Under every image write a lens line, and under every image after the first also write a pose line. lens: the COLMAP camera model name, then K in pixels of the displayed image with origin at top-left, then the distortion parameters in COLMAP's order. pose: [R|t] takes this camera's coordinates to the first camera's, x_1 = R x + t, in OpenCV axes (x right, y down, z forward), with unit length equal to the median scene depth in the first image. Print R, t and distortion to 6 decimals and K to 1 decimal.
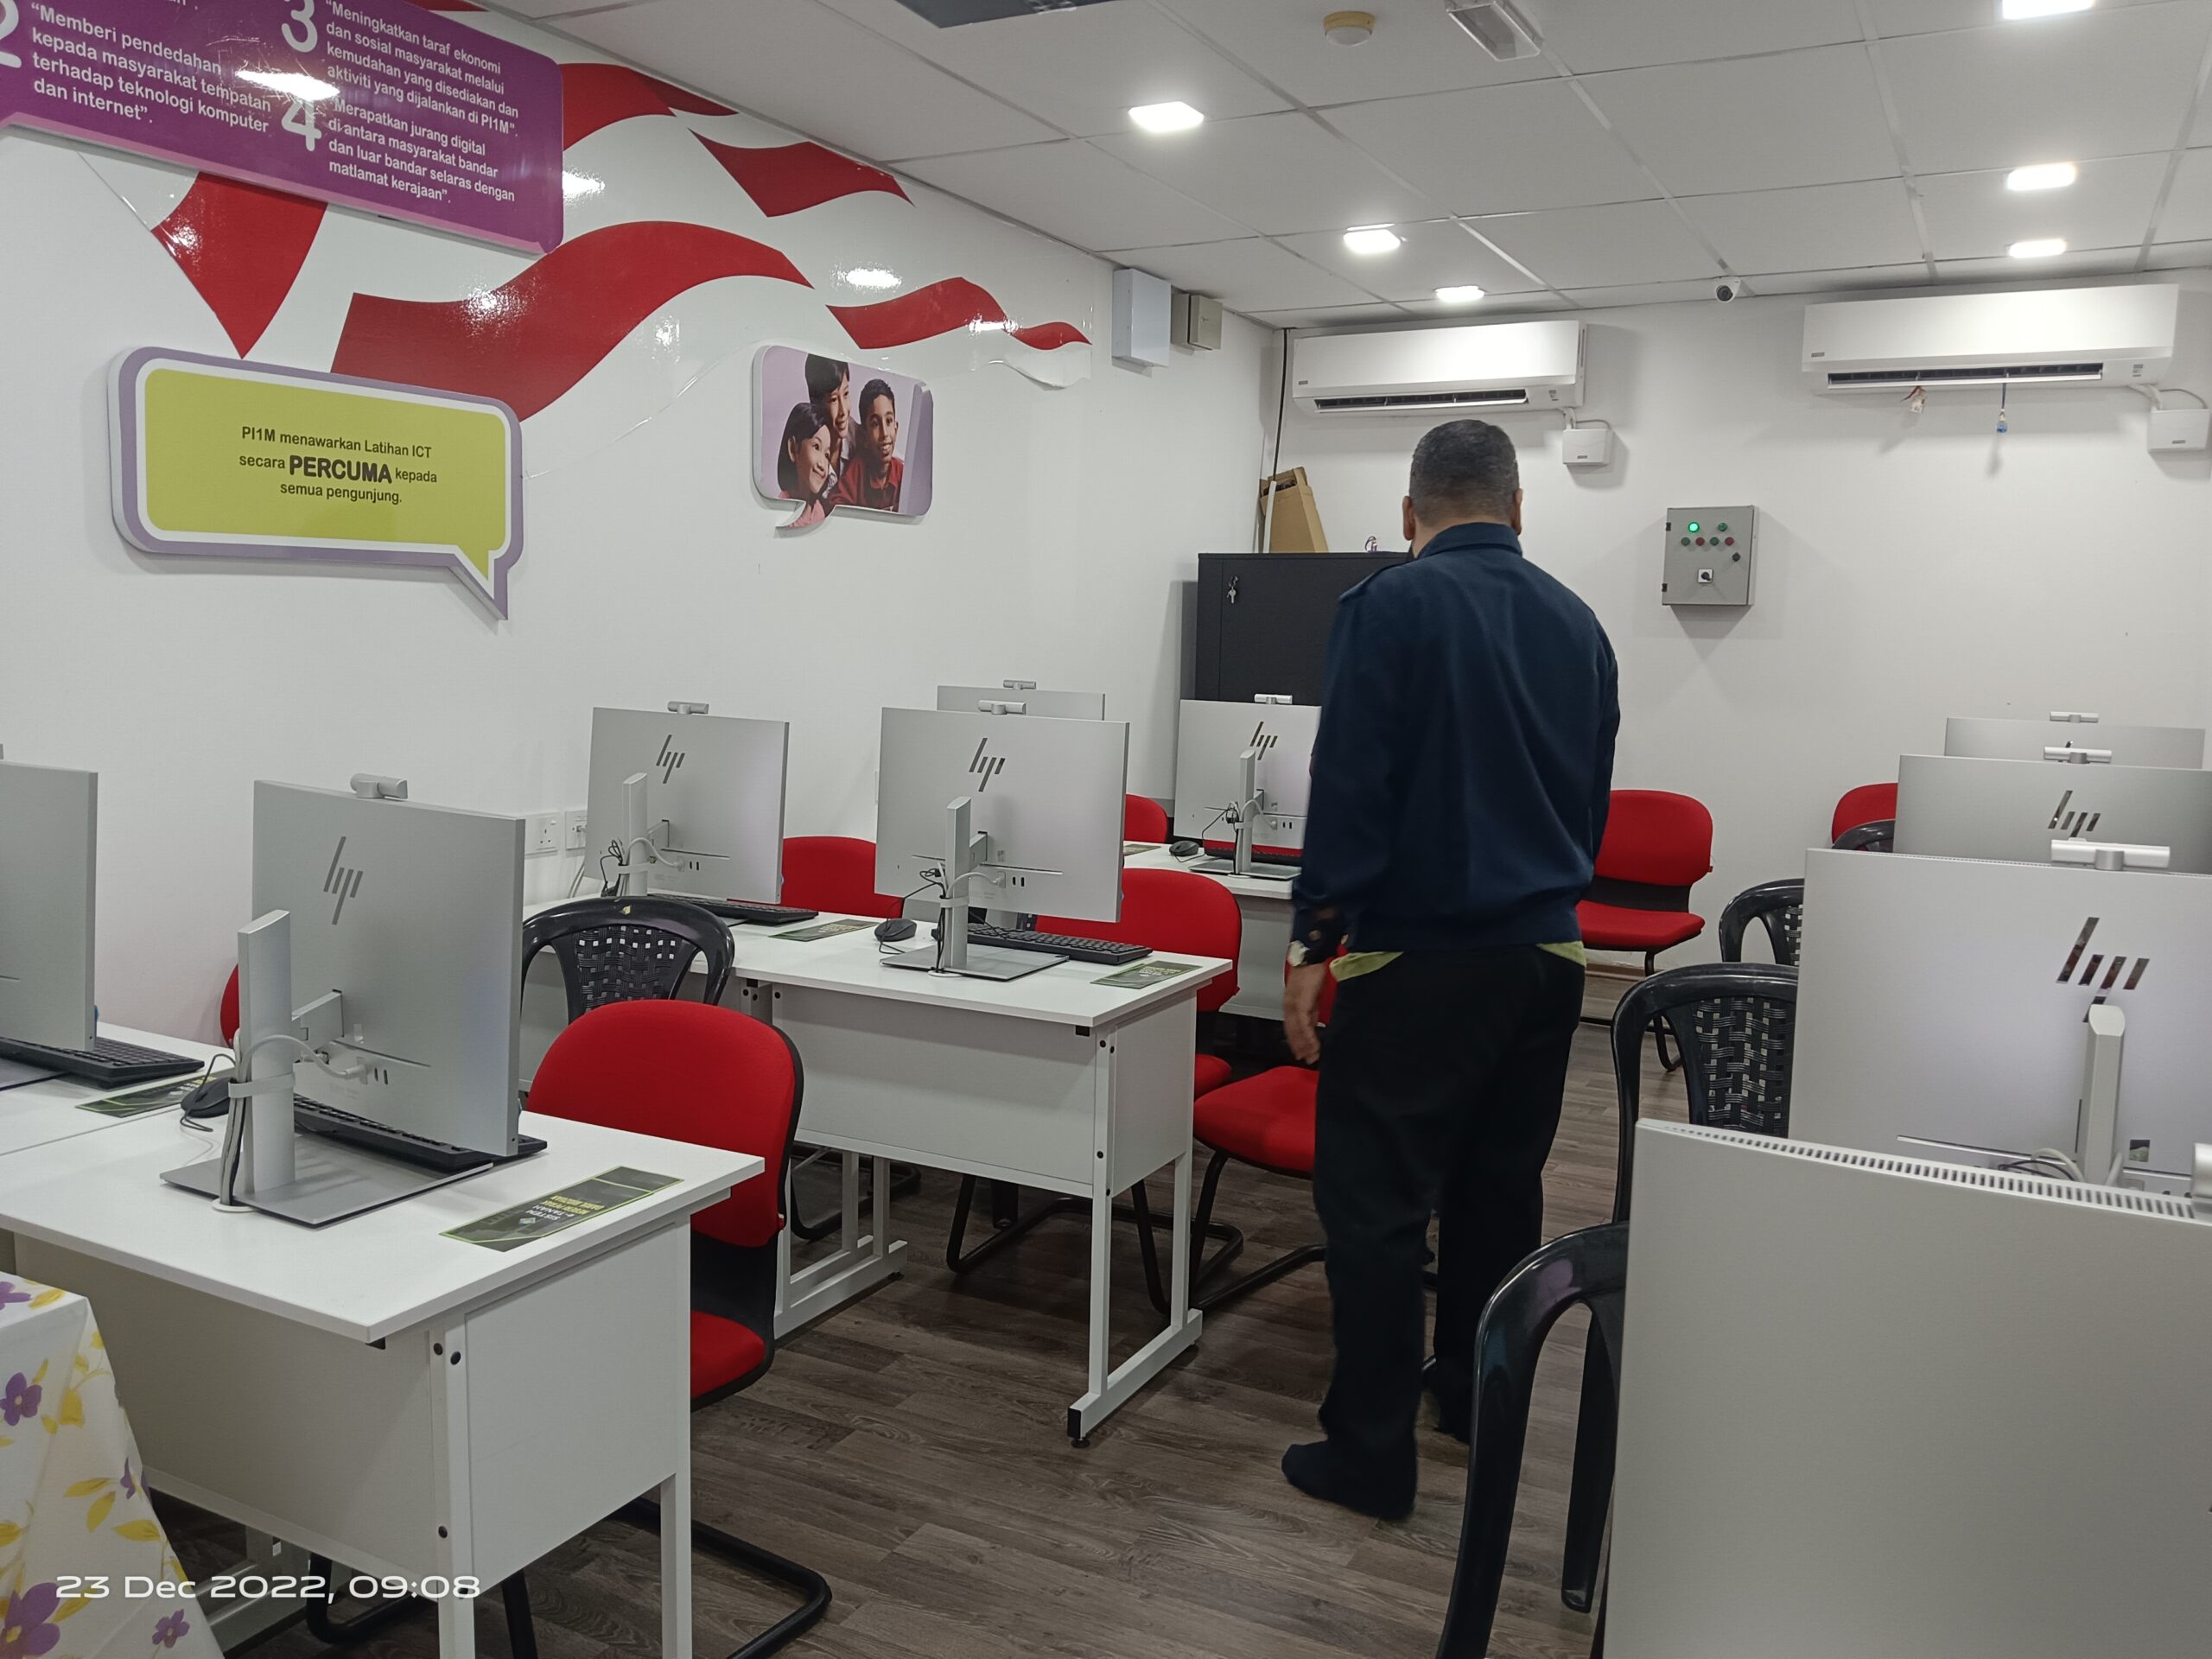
lens RADIAL K [[1725.0, 0, 1103.3], [0, 1725.0, 827.1], [0, 0, 1]] dist [0.068829, -0.149433]
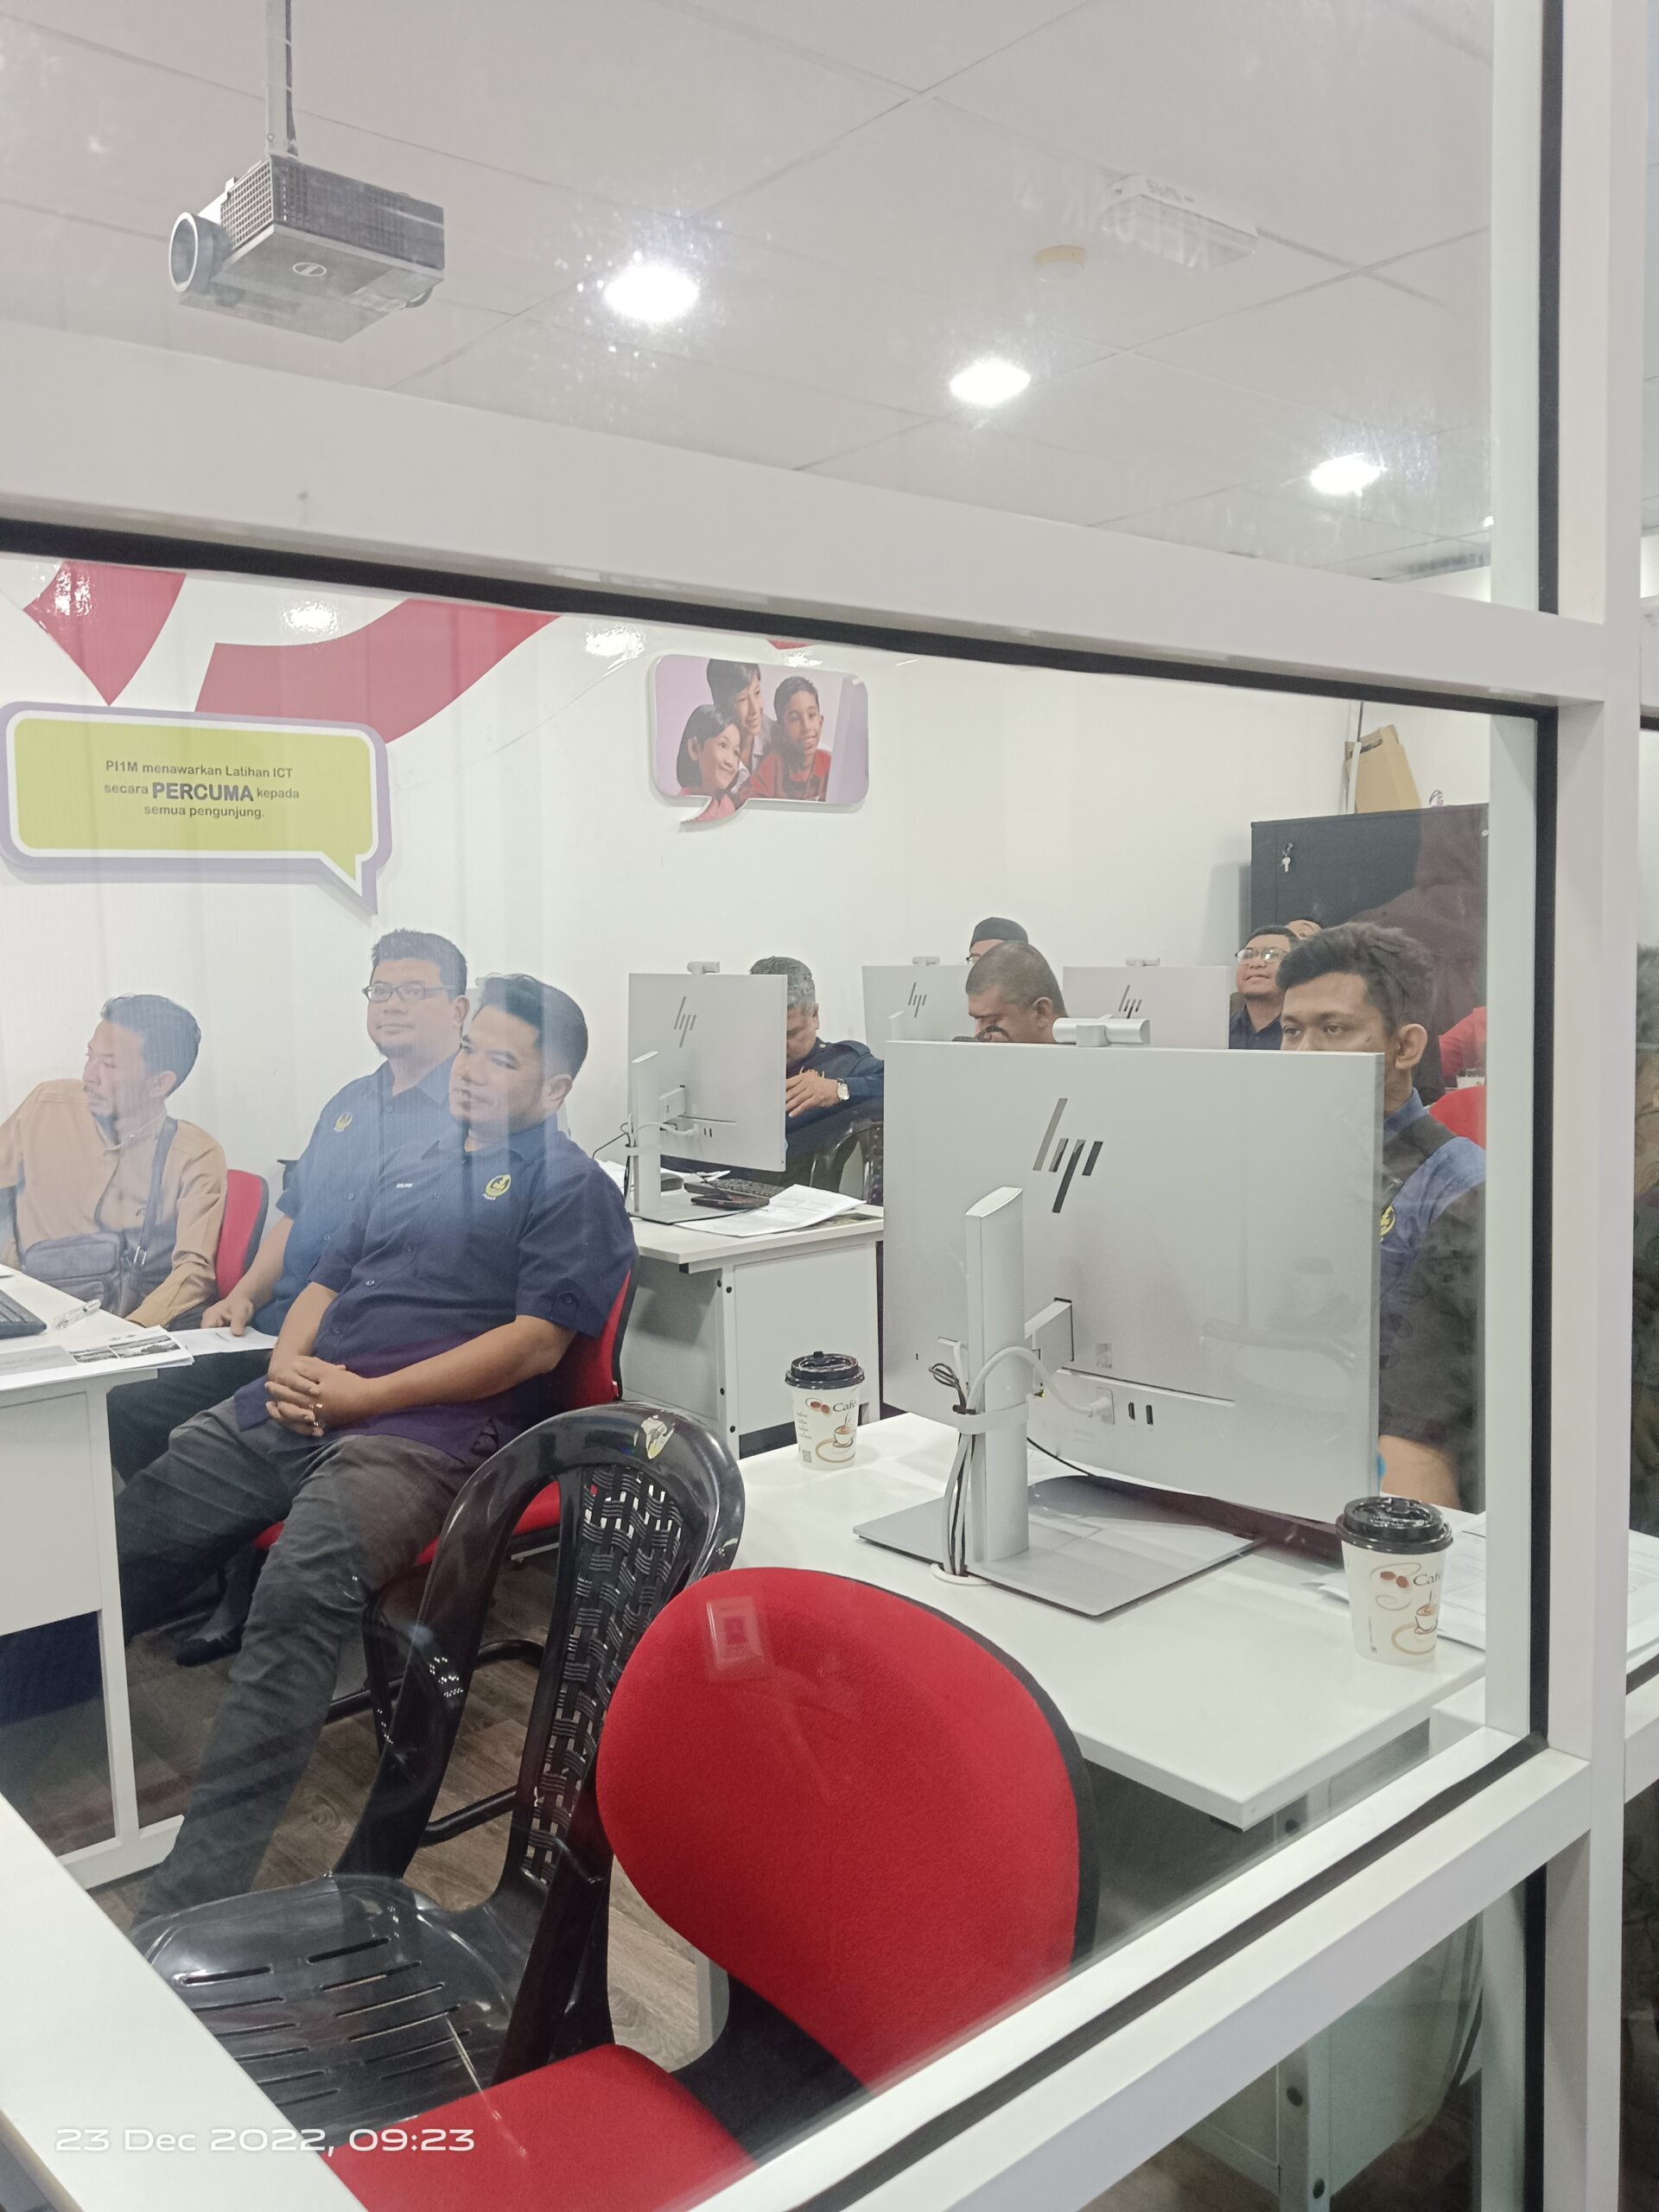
lens RADIAL K [[1715.7, 0, 823.2], [0, 1715.7, 1125.6], [0, 0, 1]] dist [0.092332, -0.201430]
pose [[0.926017, -0.005813, -0.377438, 0.368678], [0.001268, 0.999924, -0.012291, 0.035907], [0.377481, 0.010903, 0.925953, 0.052179]]
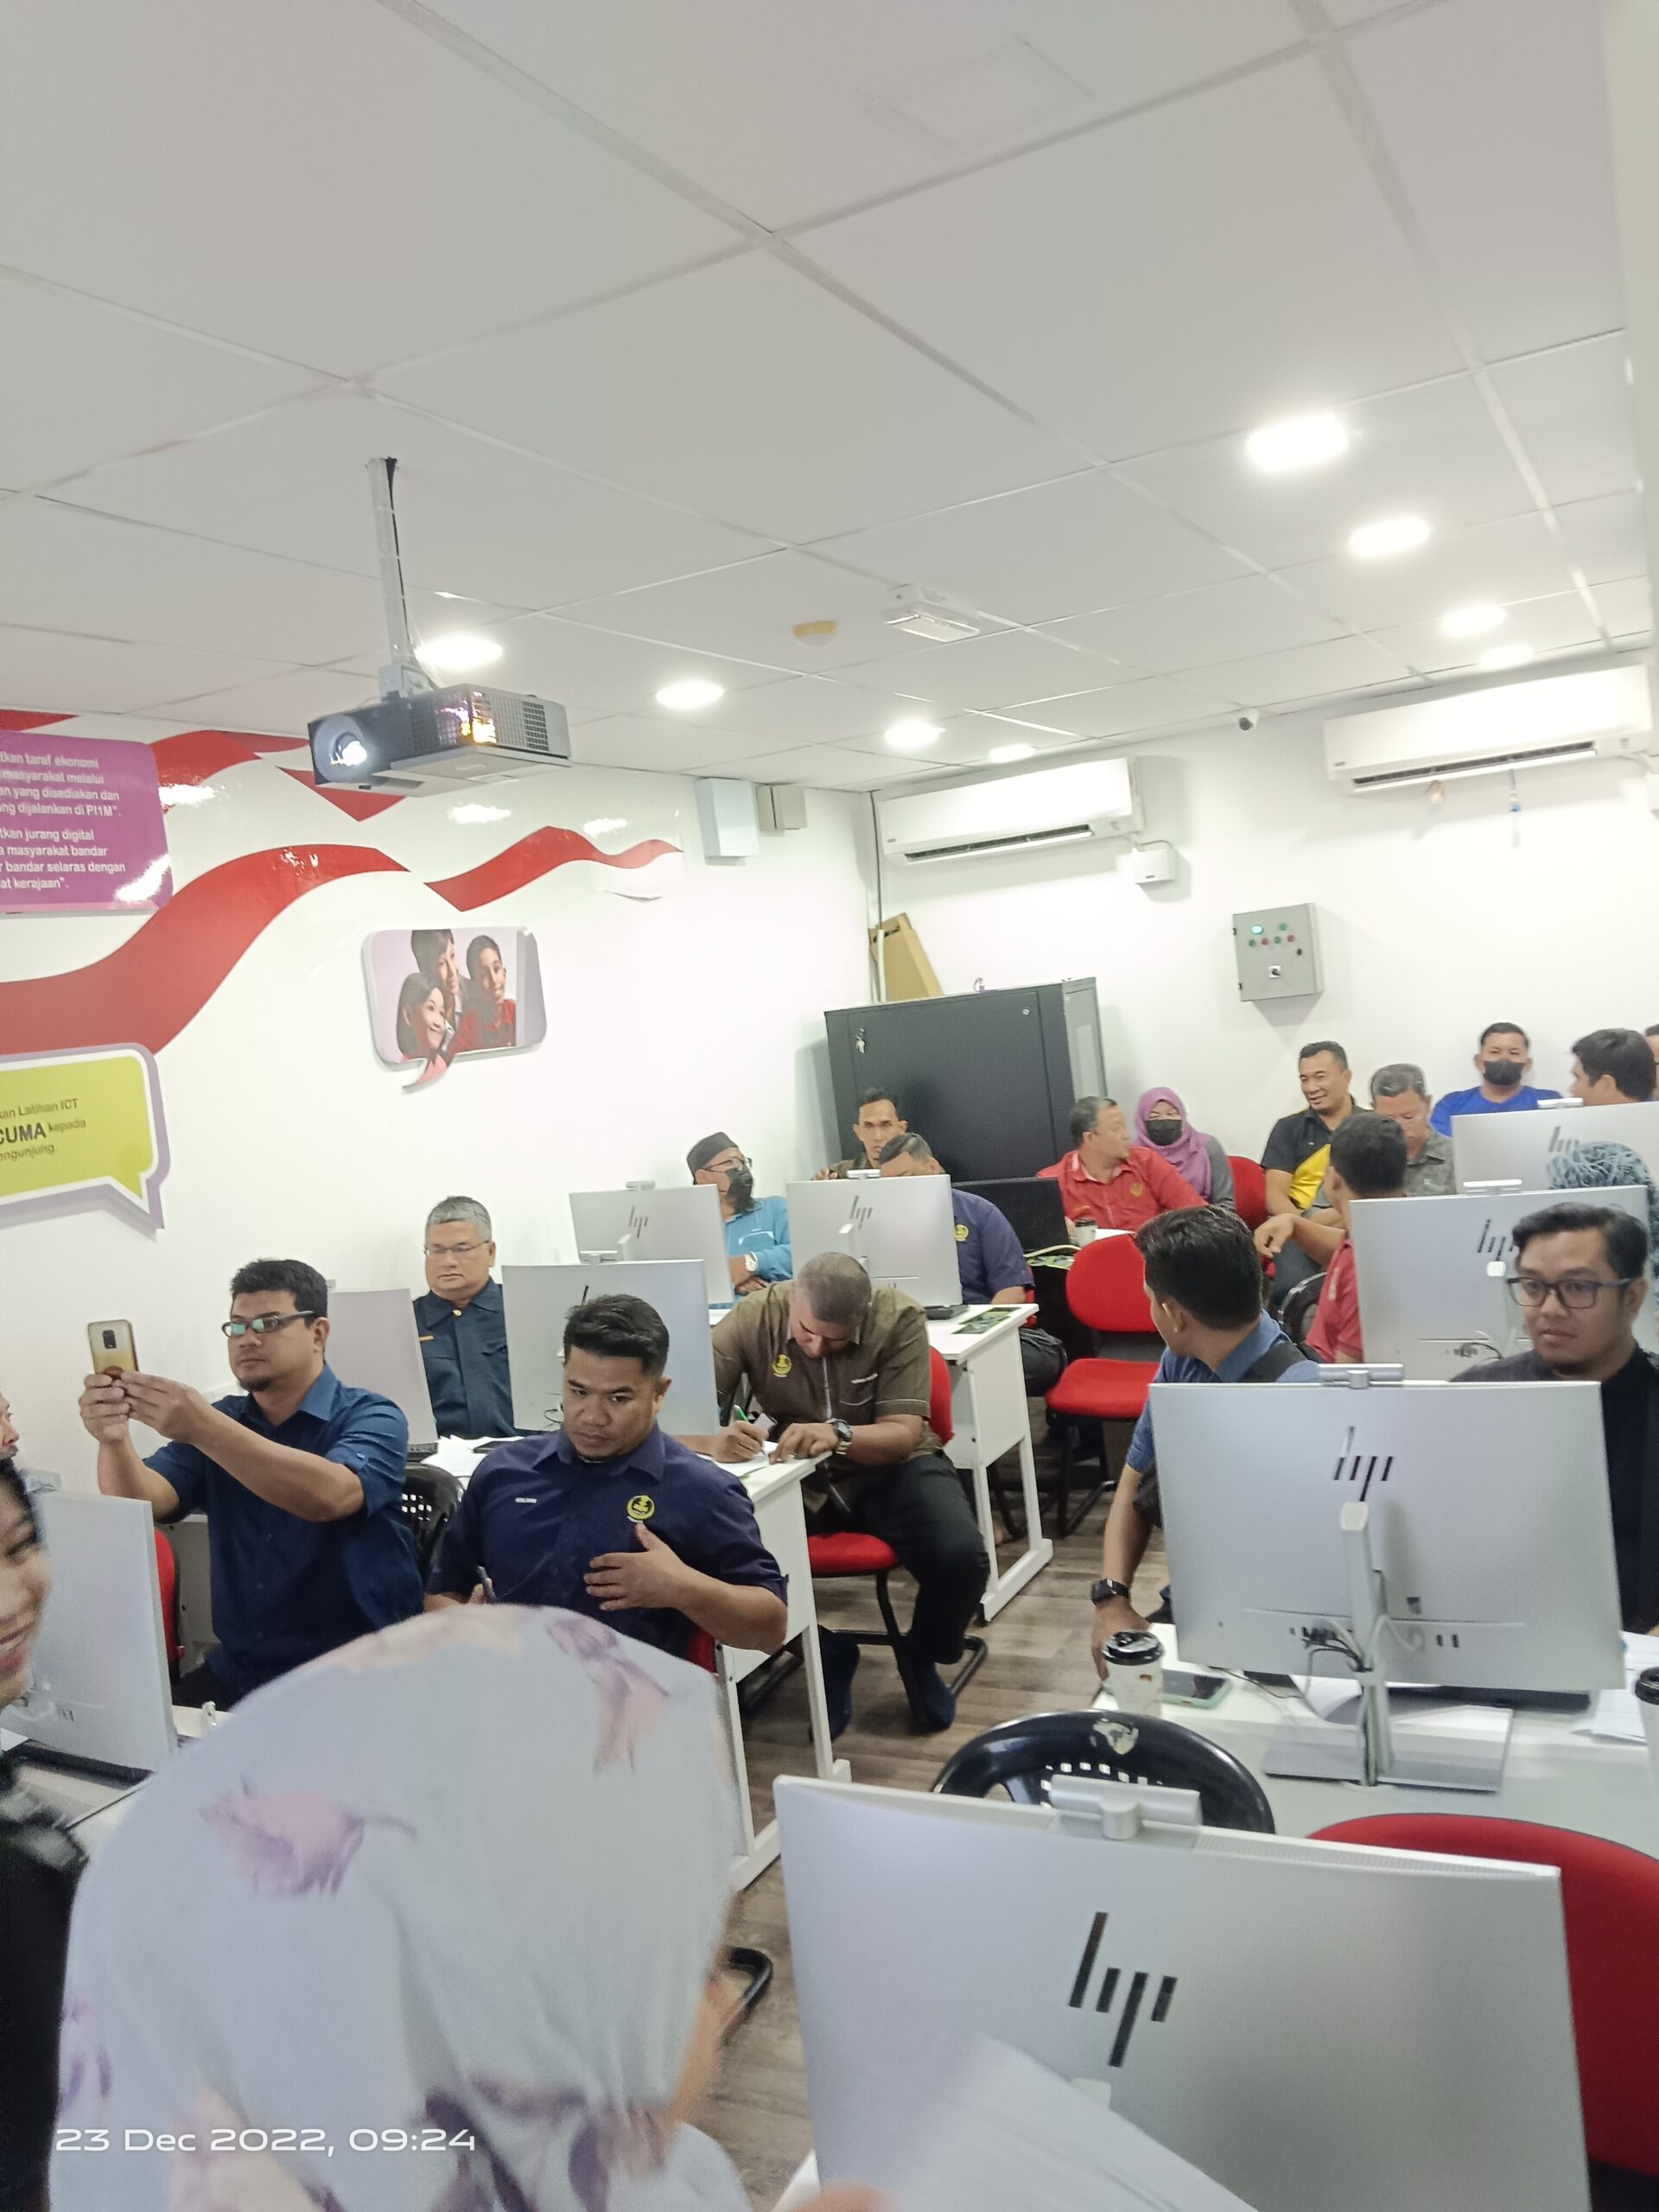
lens RADIAL K [[1718.0, 0, 827.6], [0, 1718.0, 1107.2], [0, 0, 1]] dist [0.124125, -0.273178]
pose [[0.990093, -0.140410, 0.000854, 0.099847], [0.140274, 0.988831, -0.050353, -0.080494], [0.006225, 0.049974, 0.998731, -0.143911]]
